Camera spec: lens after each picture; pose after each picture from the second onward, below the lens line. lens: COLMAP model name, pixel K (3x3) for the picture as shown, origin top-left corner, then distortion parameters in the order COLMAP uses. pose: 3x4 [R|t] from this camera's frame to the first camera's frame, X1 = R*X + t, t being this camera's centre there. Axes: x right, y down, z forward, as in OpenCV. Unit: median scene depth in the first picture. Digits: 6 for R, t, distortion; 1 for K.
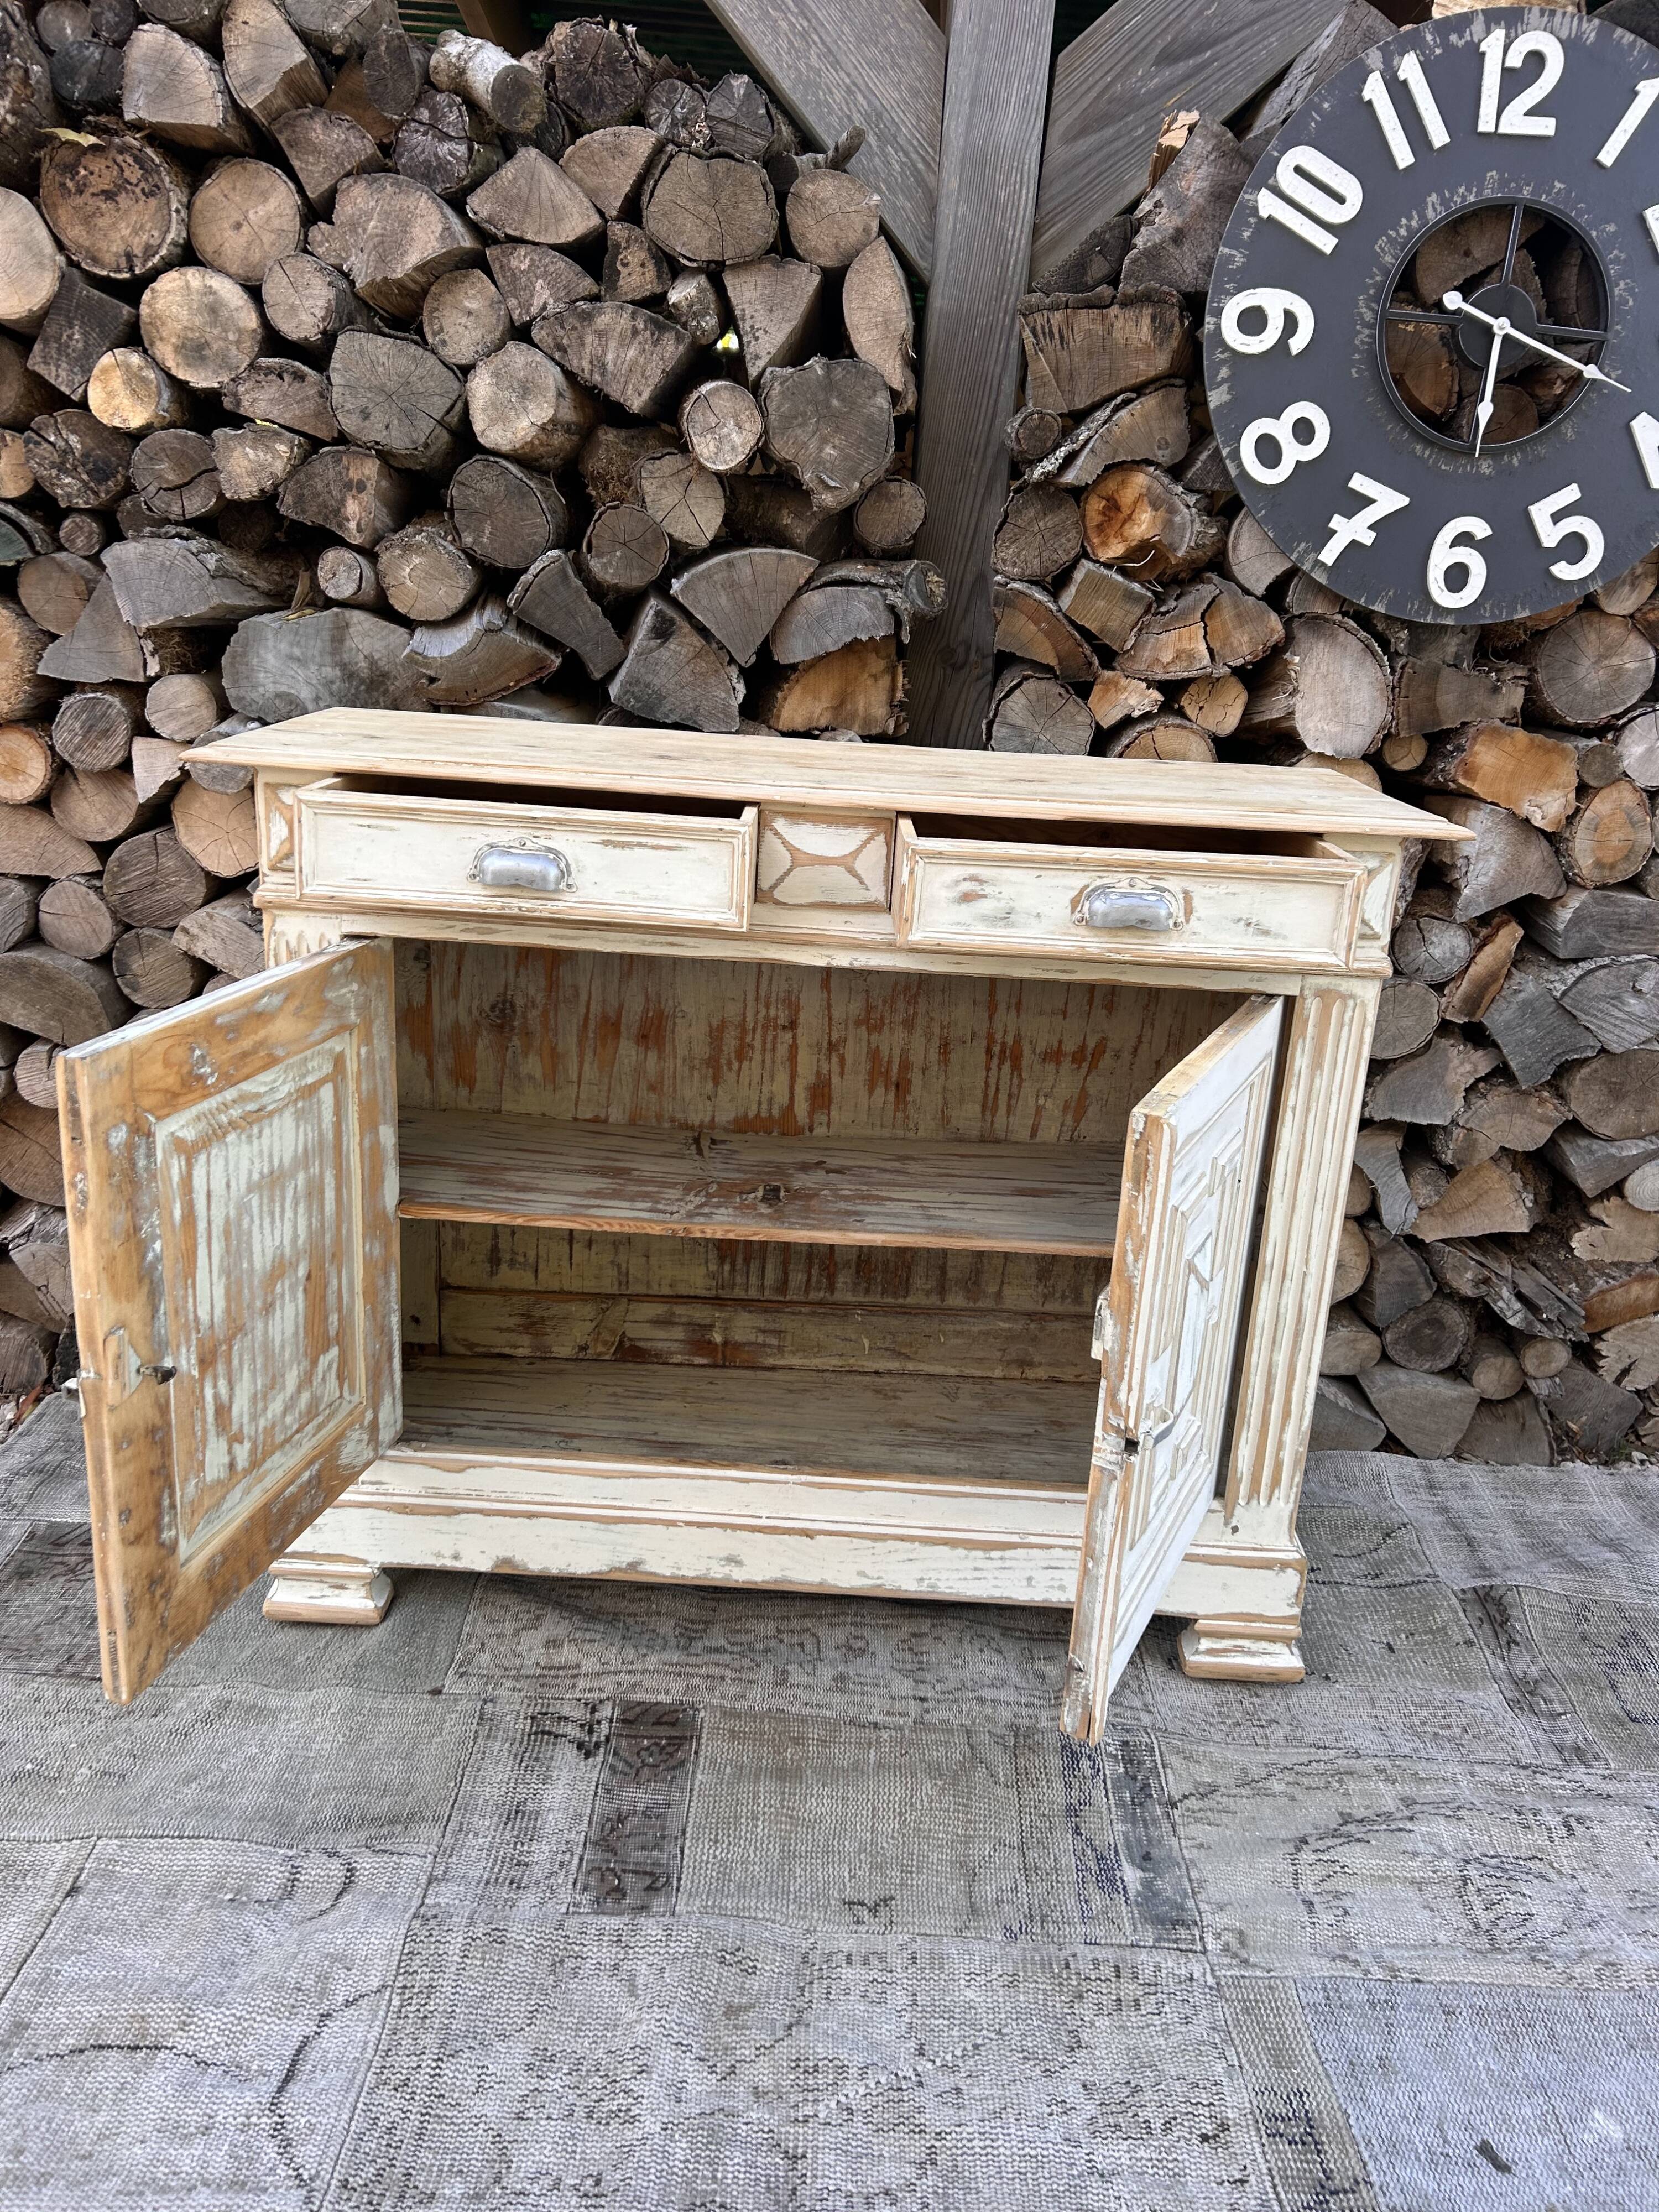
lens RADIAL K [[1677.8, 0, 827.4], [0, 1677.8, 1080.6], [0, 0, 1]] dist [0.044538, -0.048508]
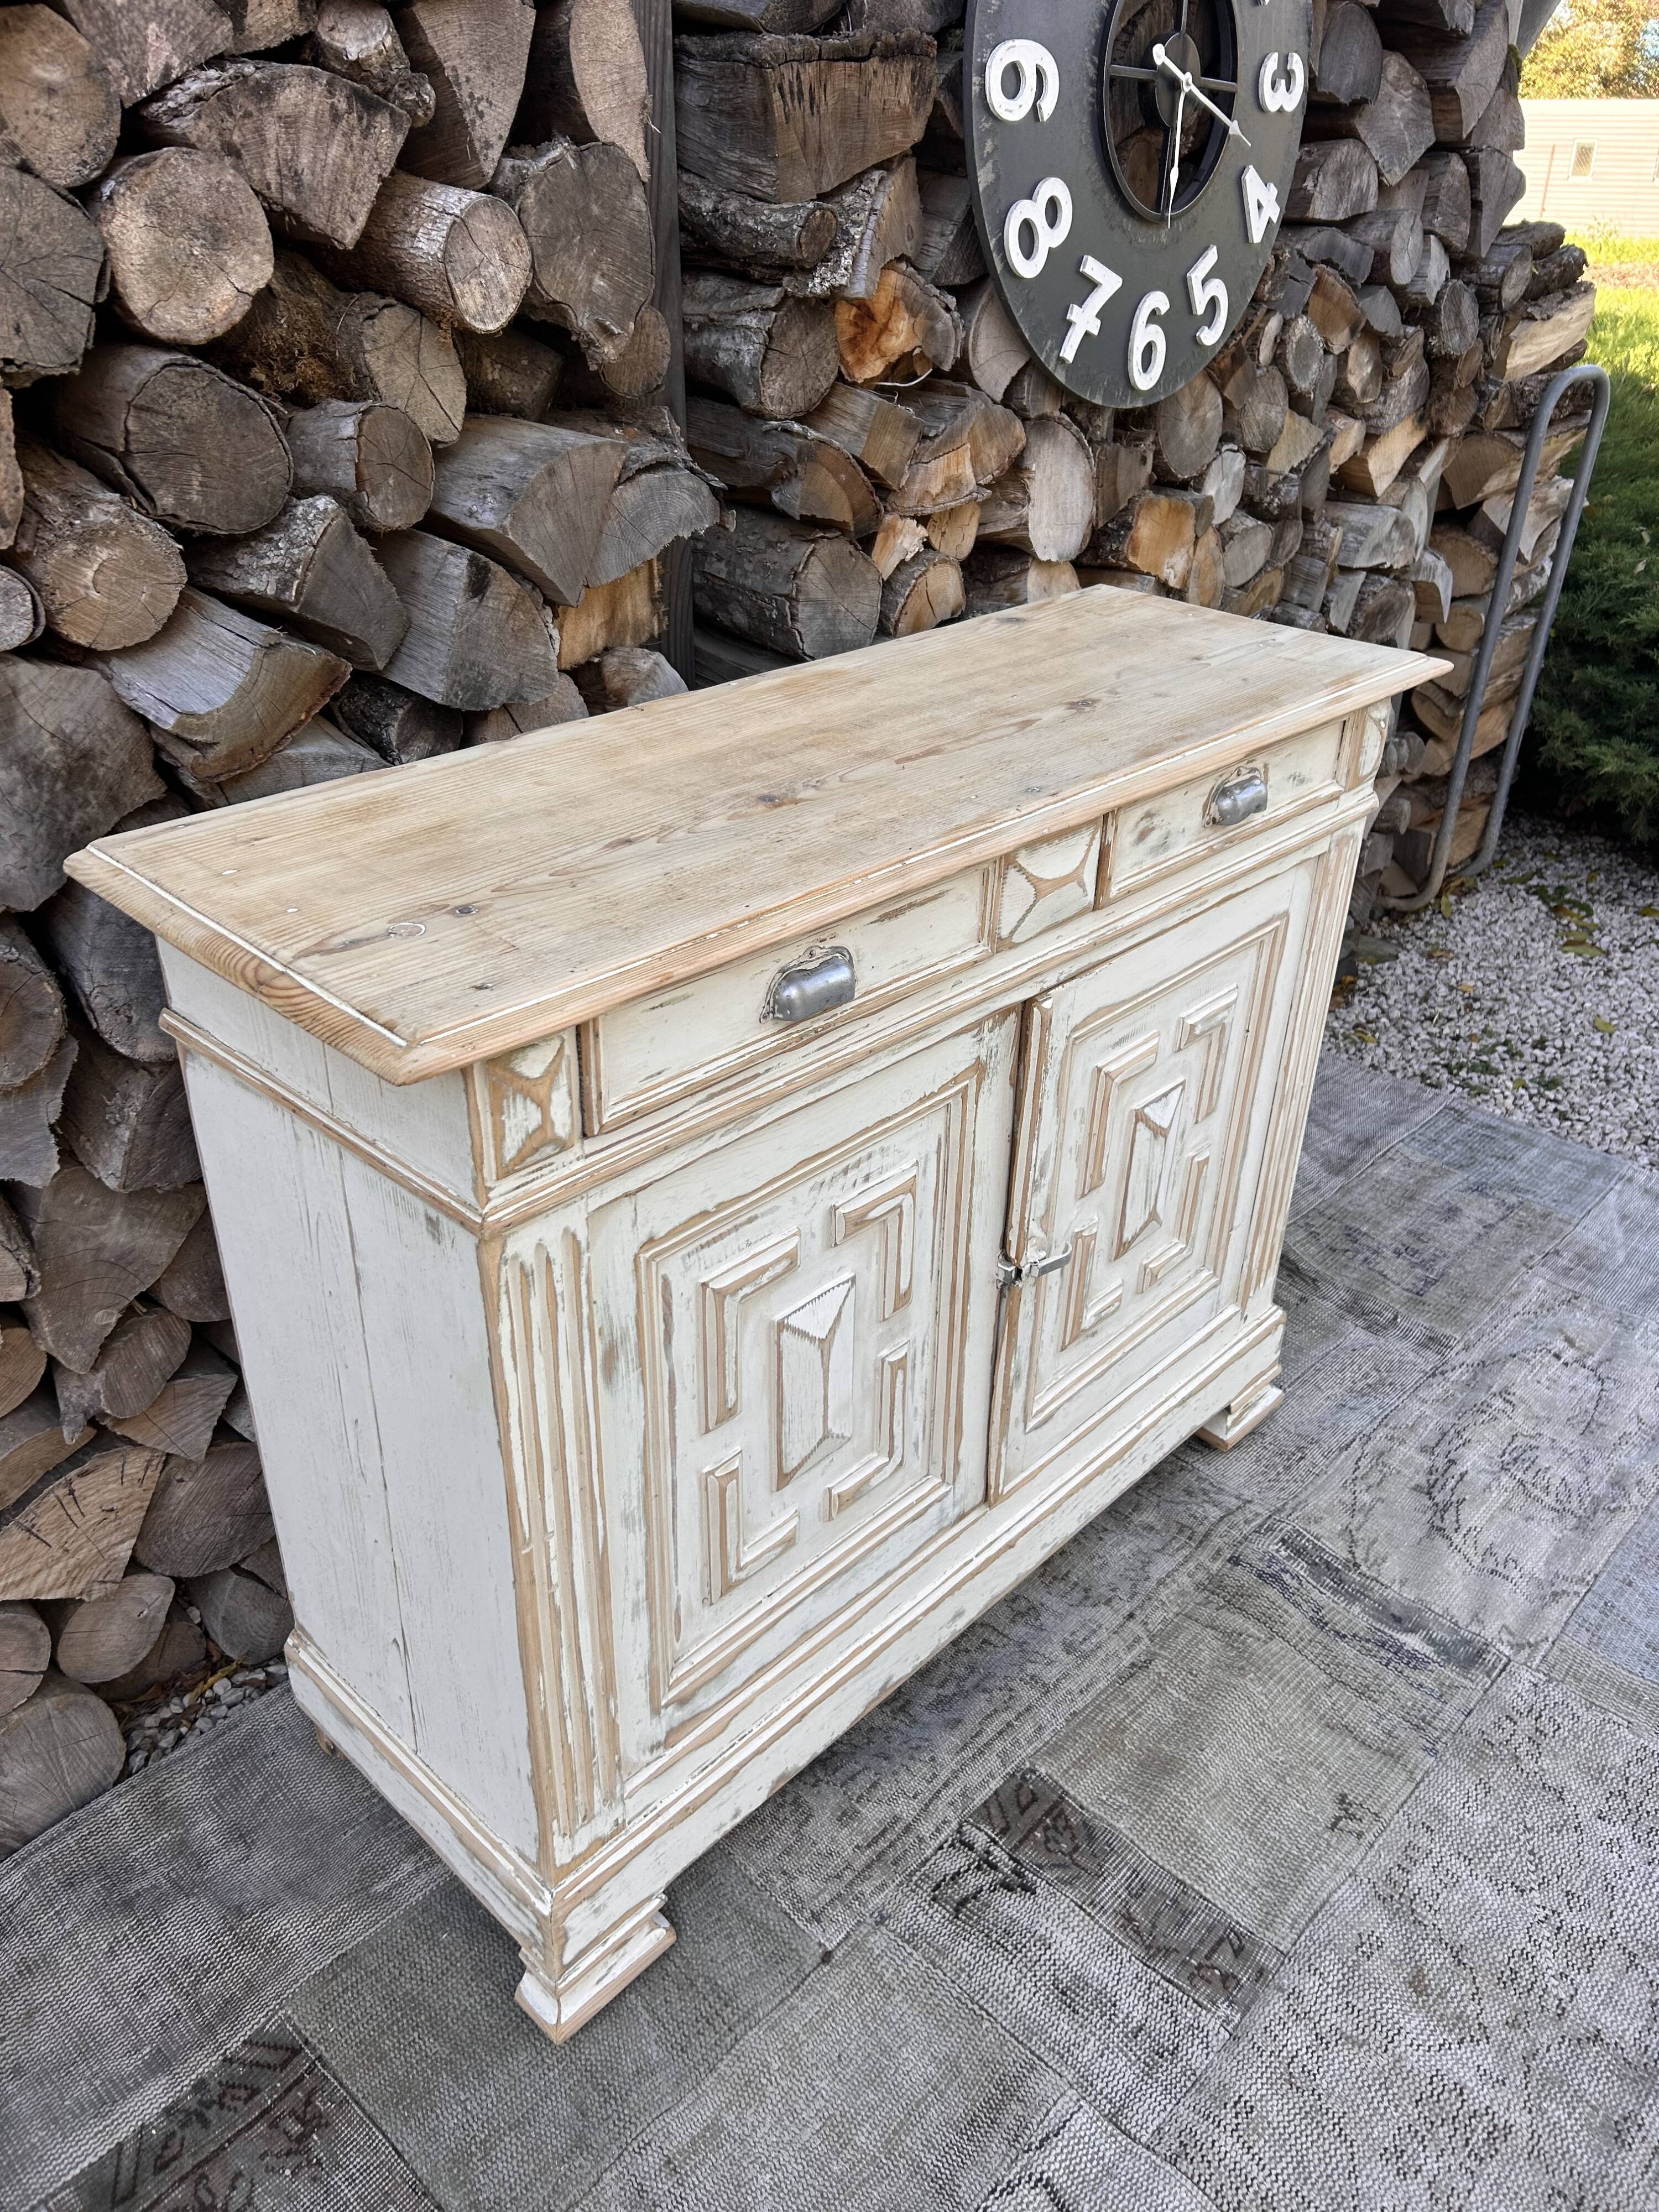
lens RADIAL K [[1677.8, 0, 842.1], [0, 1677.8, 1089.9], [0, 0, 1]] dist [0.044538, -0.048508]
pose [[0.676369, -0.402652, 0.616763, -0.518530], [0.234029, 0.911442, 0.338385, -0.283517], [-0.698395, -0.084533, 0.710703, 0.394585]]
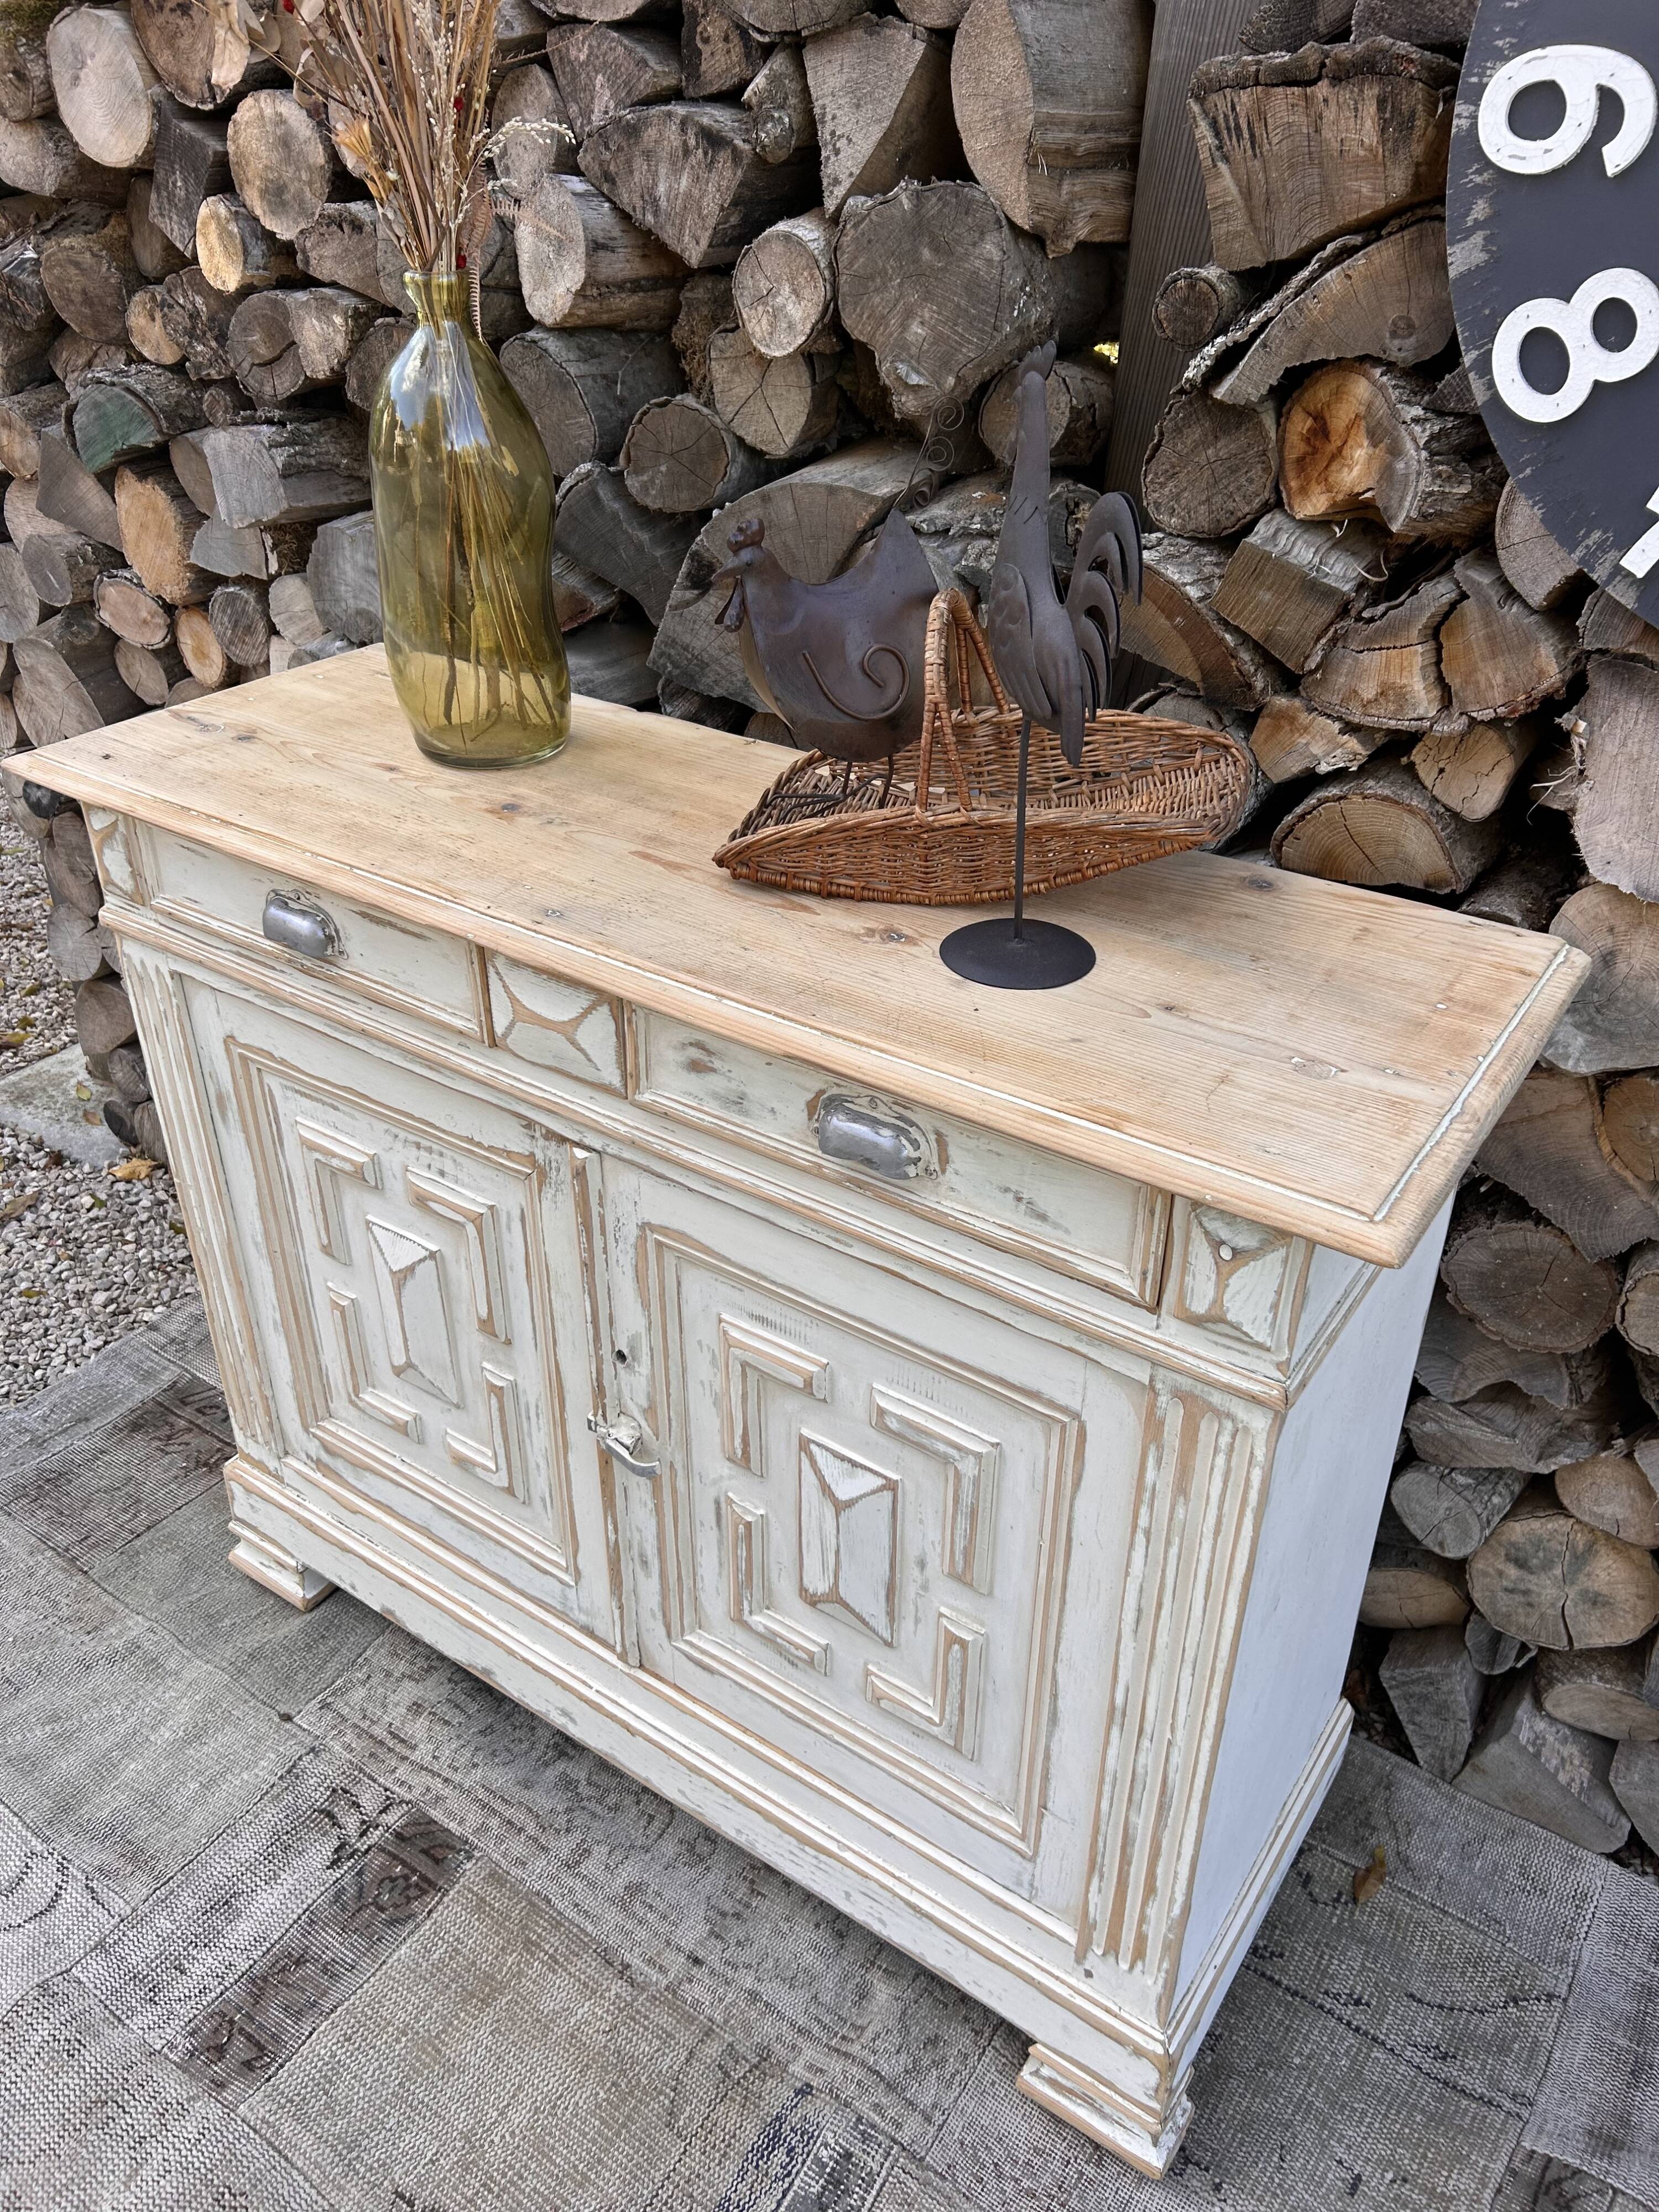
lens RADIAL K [[1677.8, 0, 820.9], [0, 1677.8, 1113.6], [0, 0, 1]] dist [0.044538, -0.048508]
pose [[0.831723, 0.246813, -0.497312, 0.392187], [-0.124666, 0.955902, 0.265912, -0.251044], [0.541013, -0.159167, 0.825815, 0.372372]]
